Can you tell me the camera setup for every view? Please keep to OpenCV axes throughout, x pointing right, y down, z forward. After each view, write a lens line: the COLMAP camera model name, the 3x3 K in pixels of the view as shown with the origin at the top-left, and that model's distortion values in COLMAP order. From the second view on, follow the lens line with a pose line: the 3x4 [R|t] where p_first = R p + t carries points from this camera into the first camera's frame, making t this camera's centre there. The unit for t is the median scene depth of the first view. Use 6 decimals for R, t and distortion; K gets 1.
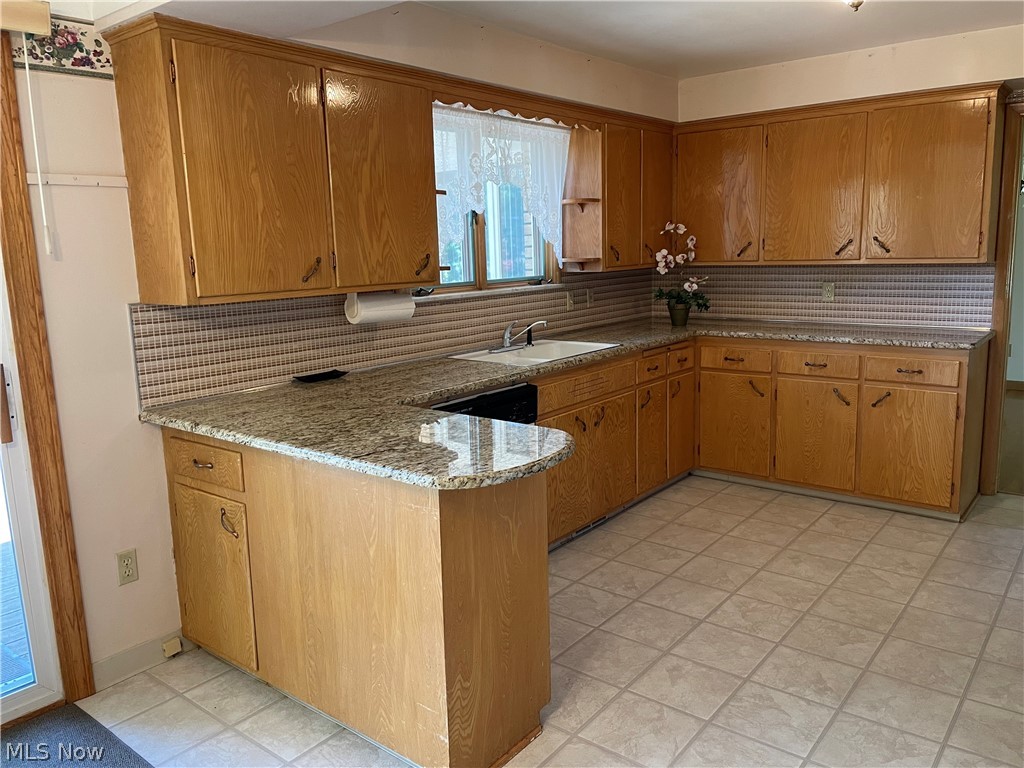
lens RADIAL K [[783.7, 0, 512.9], [0, 783.7, 377.0], [0, 0, 1]] dist [0.065145, -0.088553]
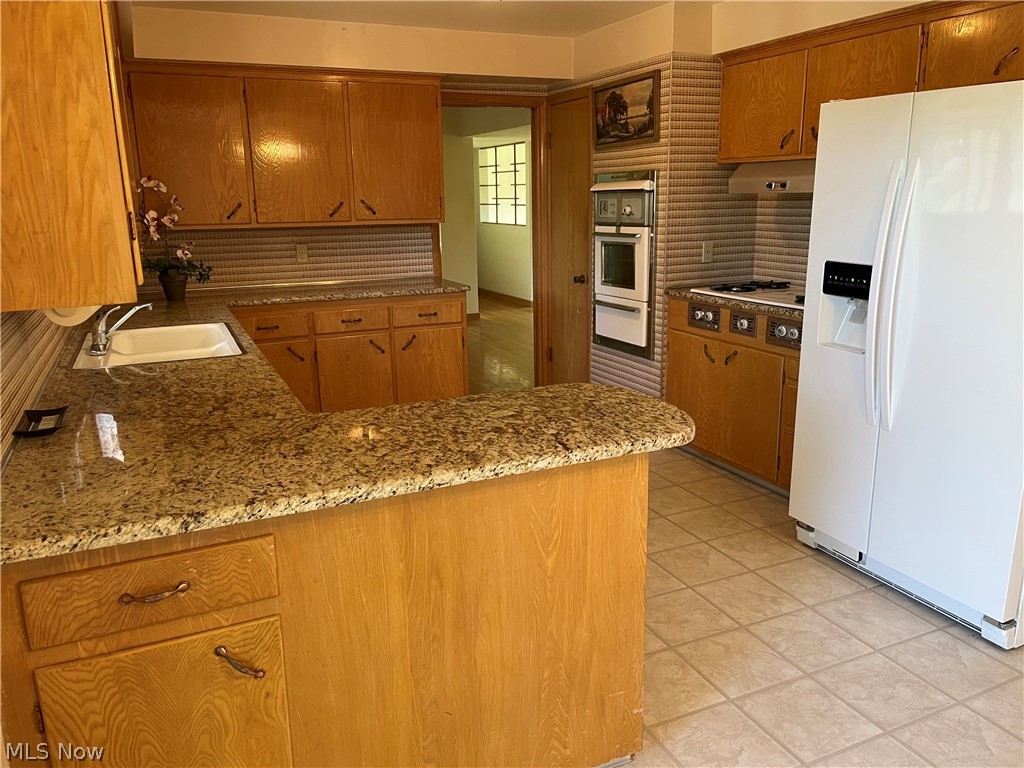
lens RADIAL K [[783.7, 0, 514.7], [0, 783.7, 373.6], [0, 0, 1]] dist [0.065145, -0.088553]
pose [[0.450278, -0.179076, 0.874746, -0.520049], [0.152993, 0.980667, 0.122006, -0.047461], [-0.879683, 0.078893, 0.468970, 0.365702]]
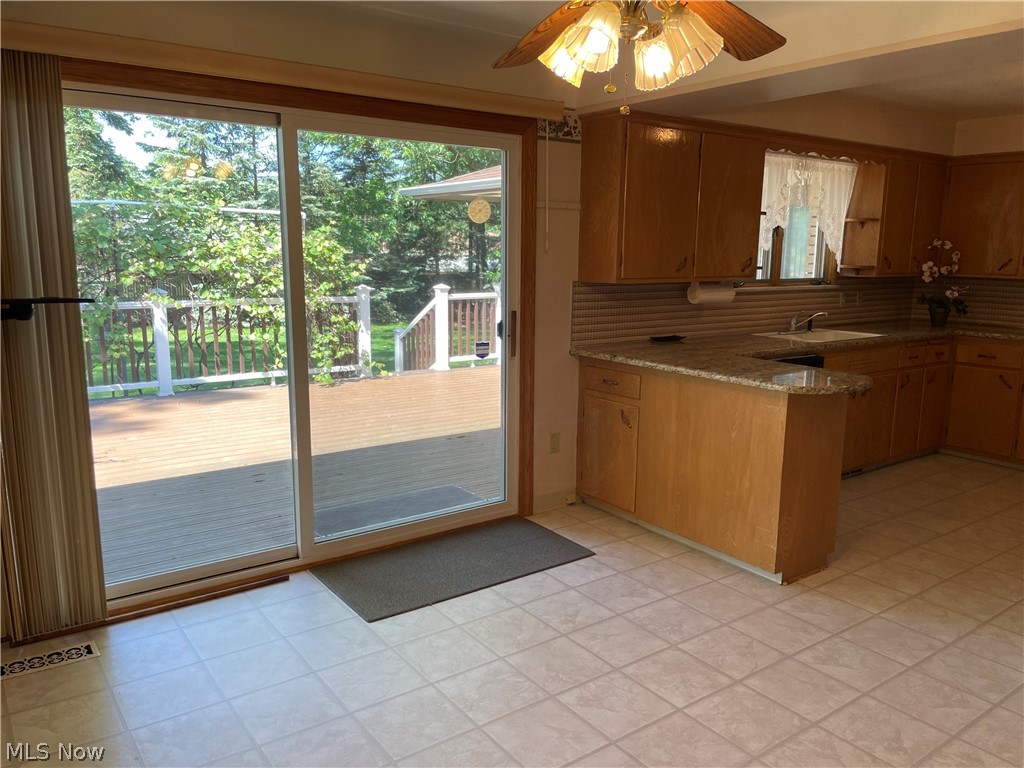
lens RADIAL K [[783.7, 0, 507.3], [0, 783.7, 386.1], [0, 0, 1]] dist [0.065145, -0.088553]
pose [[0.962007, 0.086984, -0.258798, -0.127166], [-0.084925, 0.996203, 0.019149, 0.075041], [0.259481, 0.003557, 0.965742, -0.428419]]
